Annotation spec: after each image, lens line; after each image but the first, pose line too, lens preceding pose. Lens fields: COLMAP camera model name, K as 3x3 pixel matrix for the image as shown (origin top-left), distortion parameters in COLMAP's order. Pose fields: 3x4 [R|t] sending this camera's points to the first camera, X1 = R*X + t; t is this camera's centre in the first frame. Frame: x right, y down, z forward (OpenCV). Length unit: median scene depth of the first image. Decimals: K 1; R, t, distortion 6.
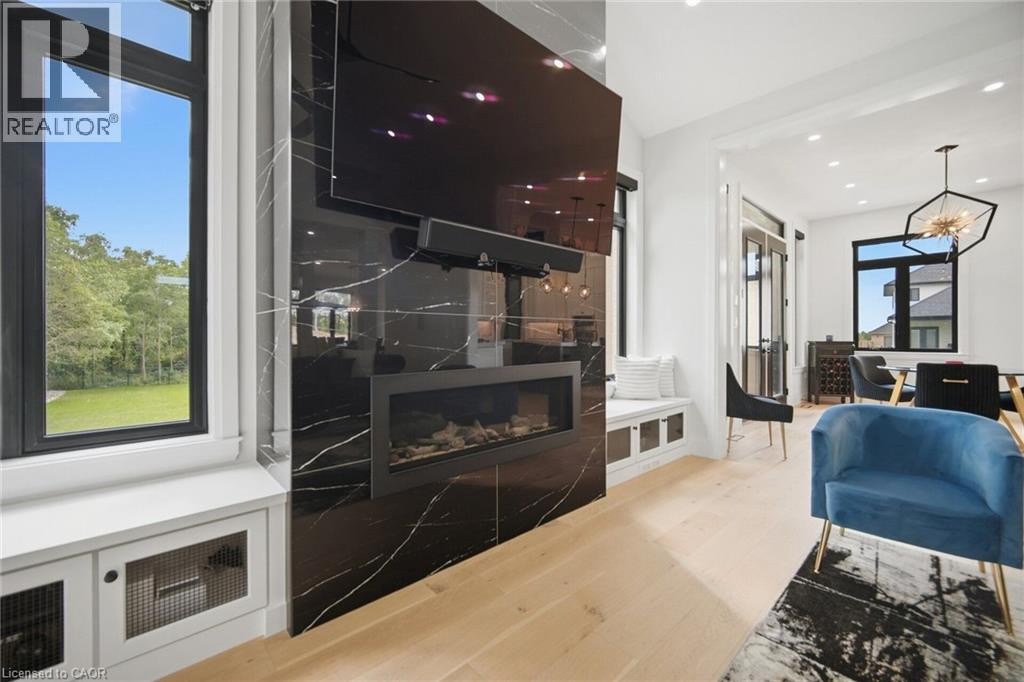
lens RADIAL K [[414.2, 0, 512.0], [0, 414.2, 341.0], [0, 0, 1]] dist [-0.000251, -0.000051]
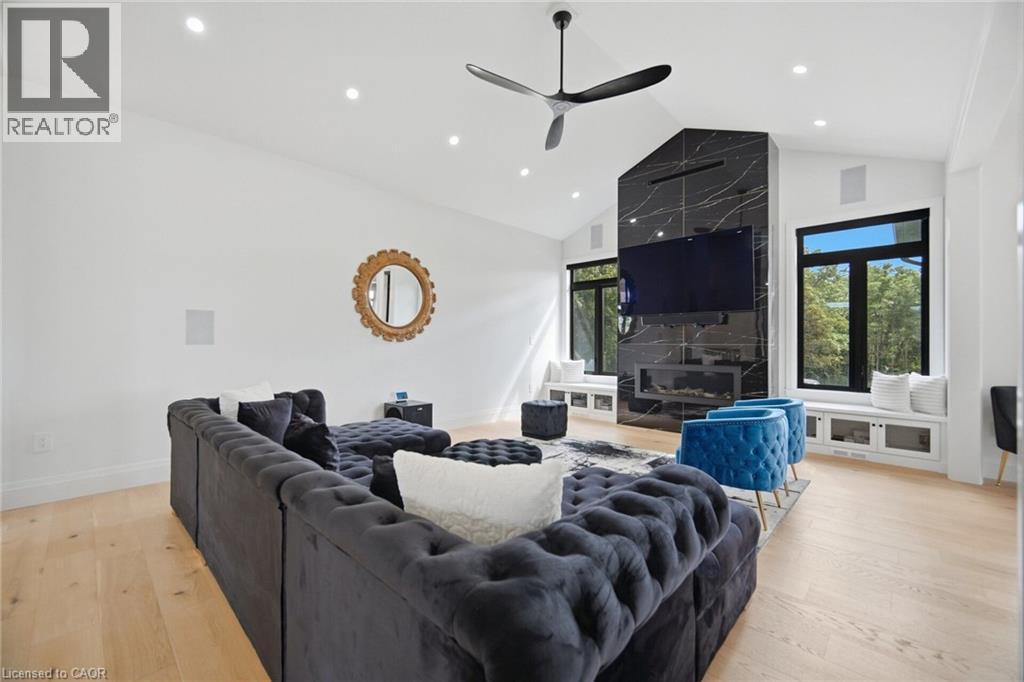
lens RADIAL K [[414.2, 0, 512.0], [0, 414.2, 341.0], [0, 0, 1]] dist [-0.000251, -0.000051]
pose [[0.067154, -0.004223, -0.997734, 2.794463], [-0.016590, 0.999848, -0.005349, -0.056171], [0.997605, 0.016911, 0.067073, -0.262086]]
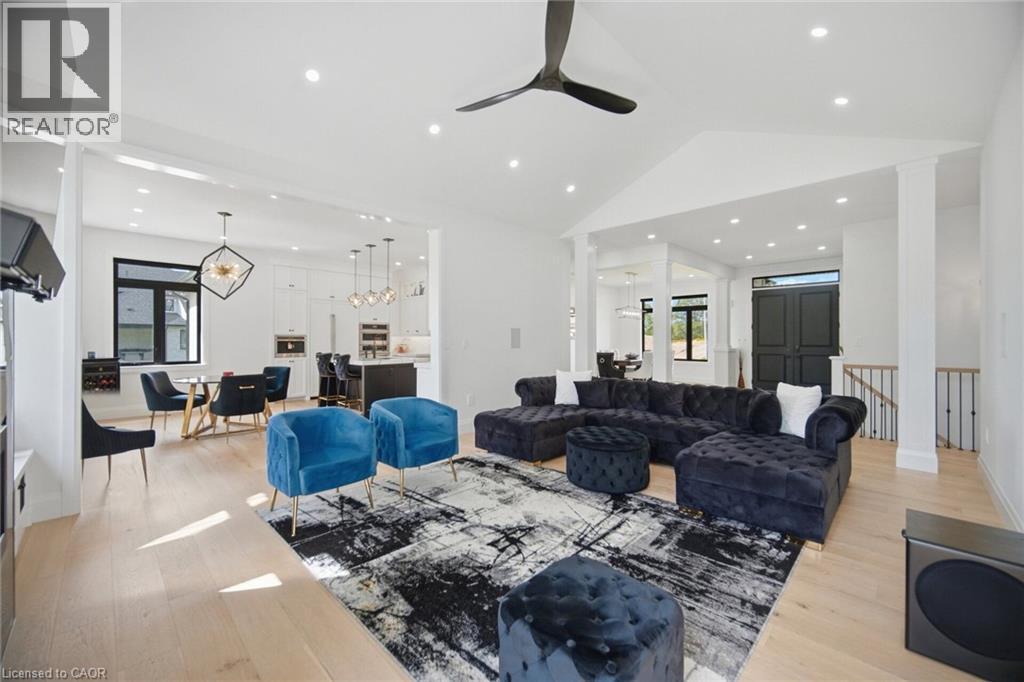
lens RADIAL K [[407.4, 0, 509.9], [0, 407.4, 339.9], [0, 0, 1]] dist [-0.000756, 0.000412]
pose [[-0.046996, 0.002191, 0.998893, -0.699558], [0.009833, 0.999950, -0.001730, -0.103409], [-0.998847, 0.009741, -0.047015, 0.321241]]
